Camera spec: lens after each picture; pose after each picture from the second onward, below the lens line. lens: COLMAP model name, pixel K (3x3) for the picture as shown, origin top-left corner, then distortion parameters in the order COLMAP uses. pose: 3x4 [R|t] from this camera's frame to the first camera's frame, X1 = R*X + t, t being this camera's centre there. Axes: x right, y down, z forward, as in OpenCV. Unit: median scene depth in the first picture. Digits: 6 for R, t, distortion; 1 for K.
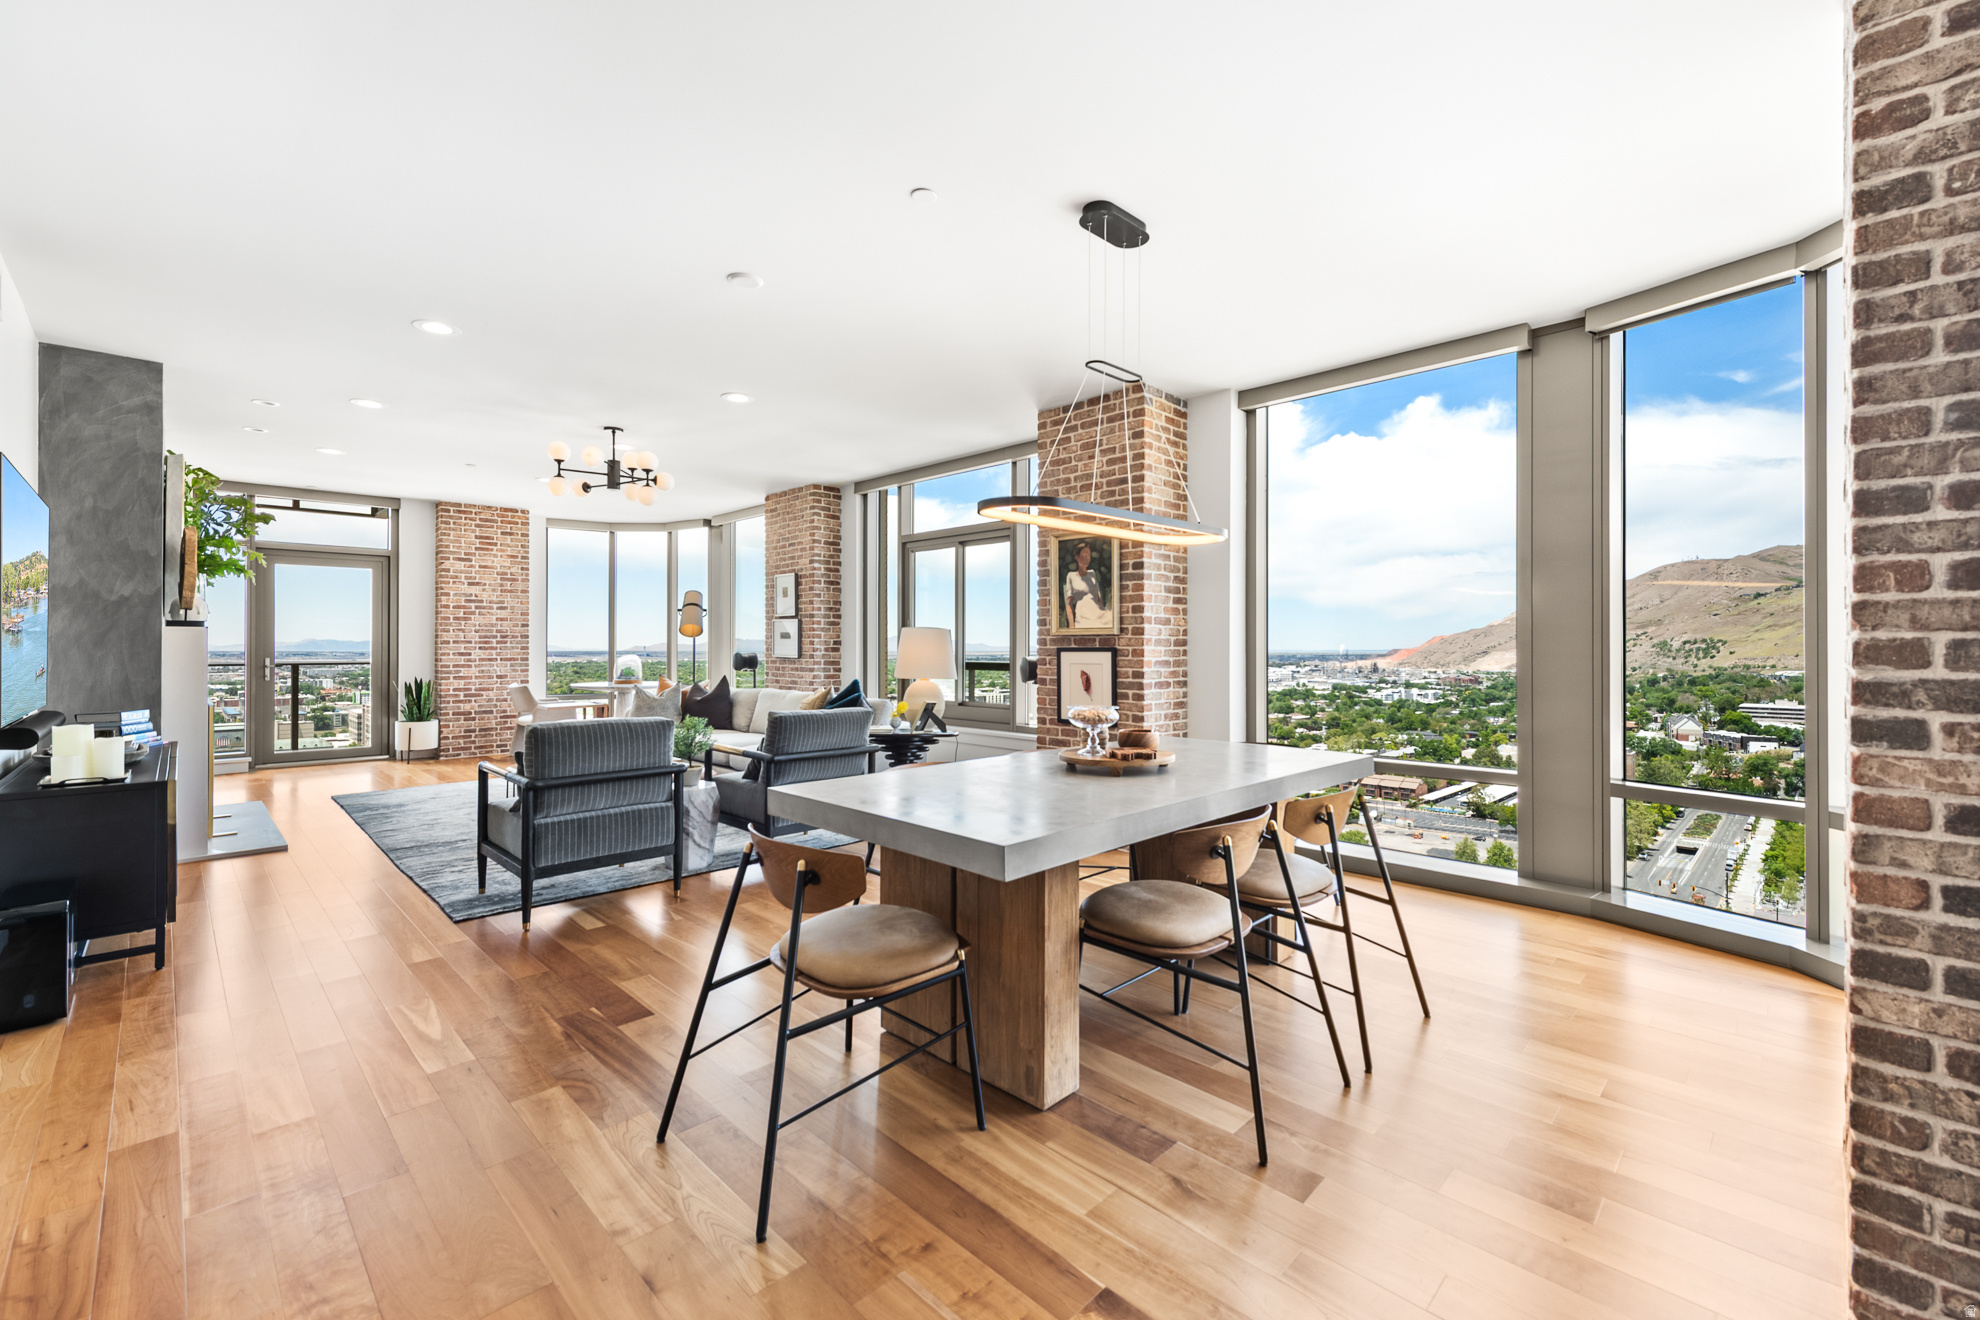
lens RADIAL K [[812.8, 0, 1009.9], [0, 812.8, 645.5], [0, 0, 1]] dist [0.004082, -0.002545]
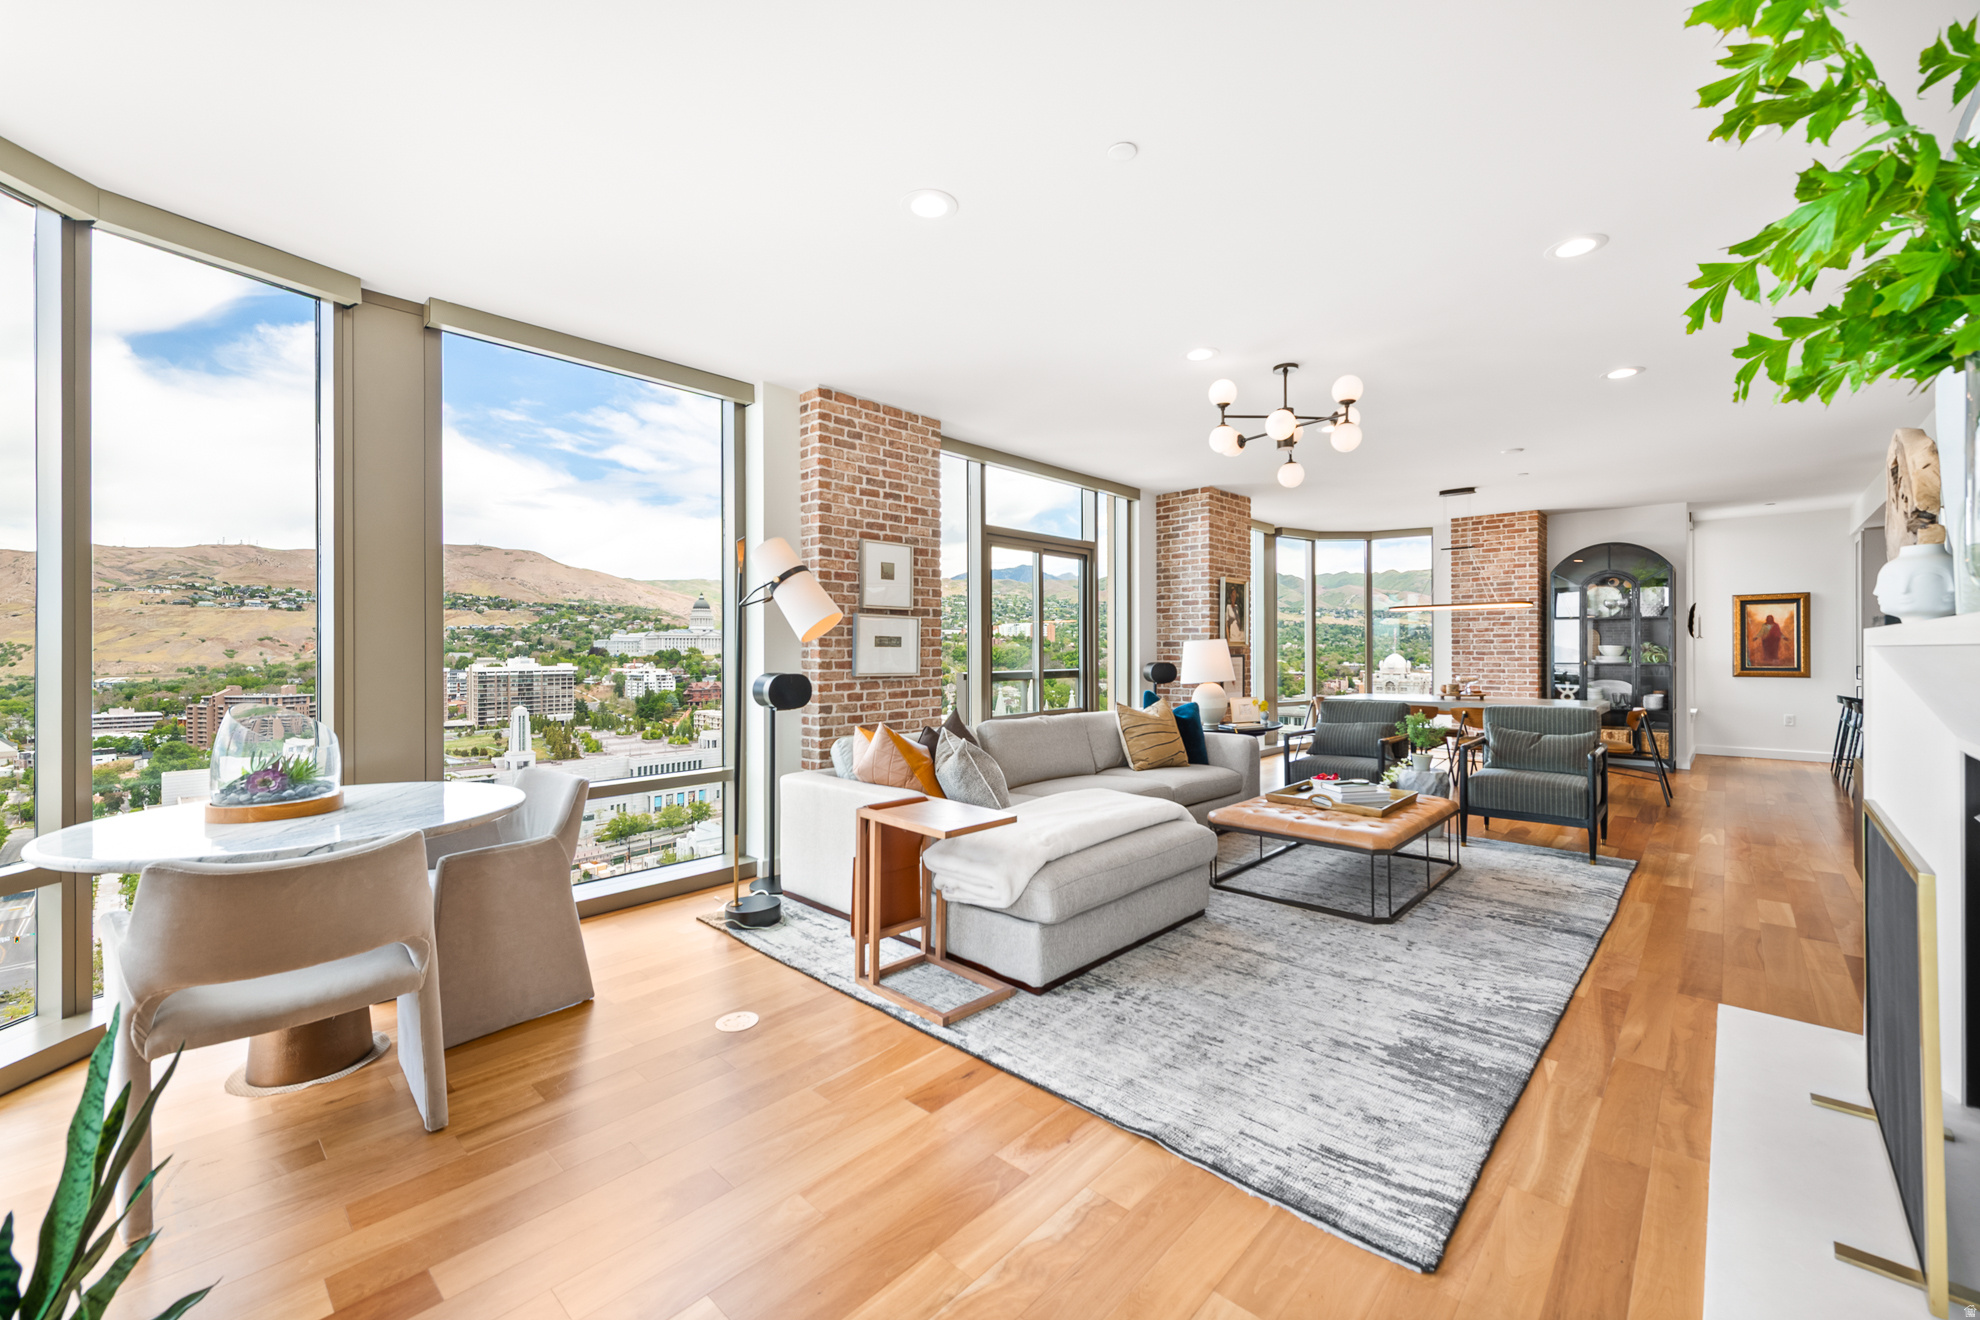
lens RADIAL K [[792.2, 0, 996.5], [0, 792.2, 660.9], [0, 0, 1]] dist [0.009707, -0.003421]
pose [[-0.024151, -0.016102, 0.999579, -1.418127], [0.003038, 0.999864, 0.016180, -0.011300], [-0.999704, 0.003427, -0.024099, 1.507872]]
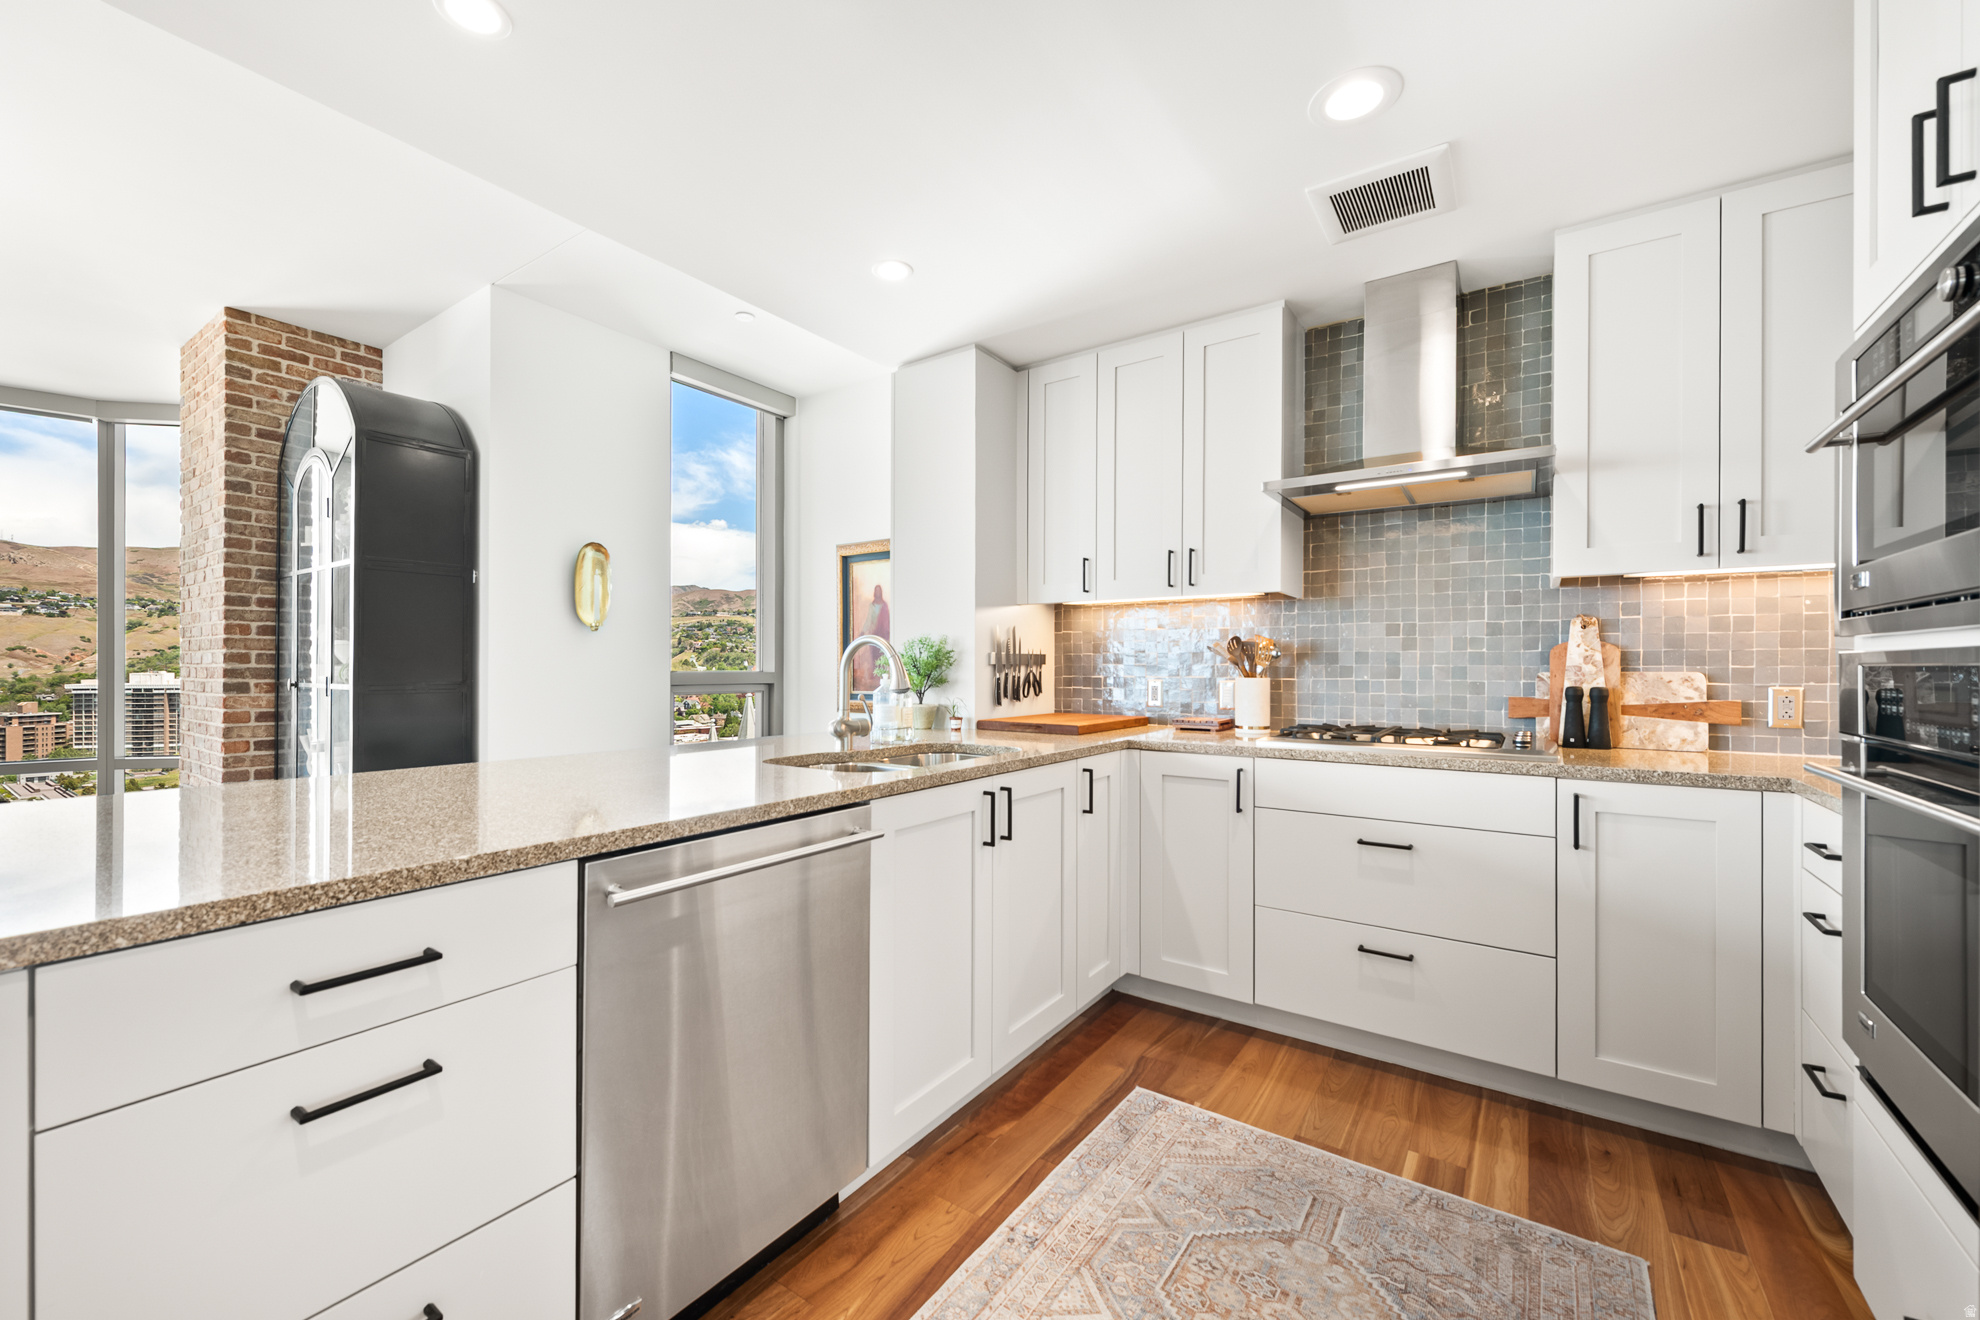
lens RADIAL K [[792.2, 0, 986.3], [0, 792.2, 667.0], [0, 0, 1]] dist [0.009707, -0.003421]
pose [[-0.160463, -0.002459, 0.987039, -0.517284], [-0.003613, 0.999992, 0.001903, 0.007029], [-0.987035, -0.003260, -0.160470, -0.274979]]
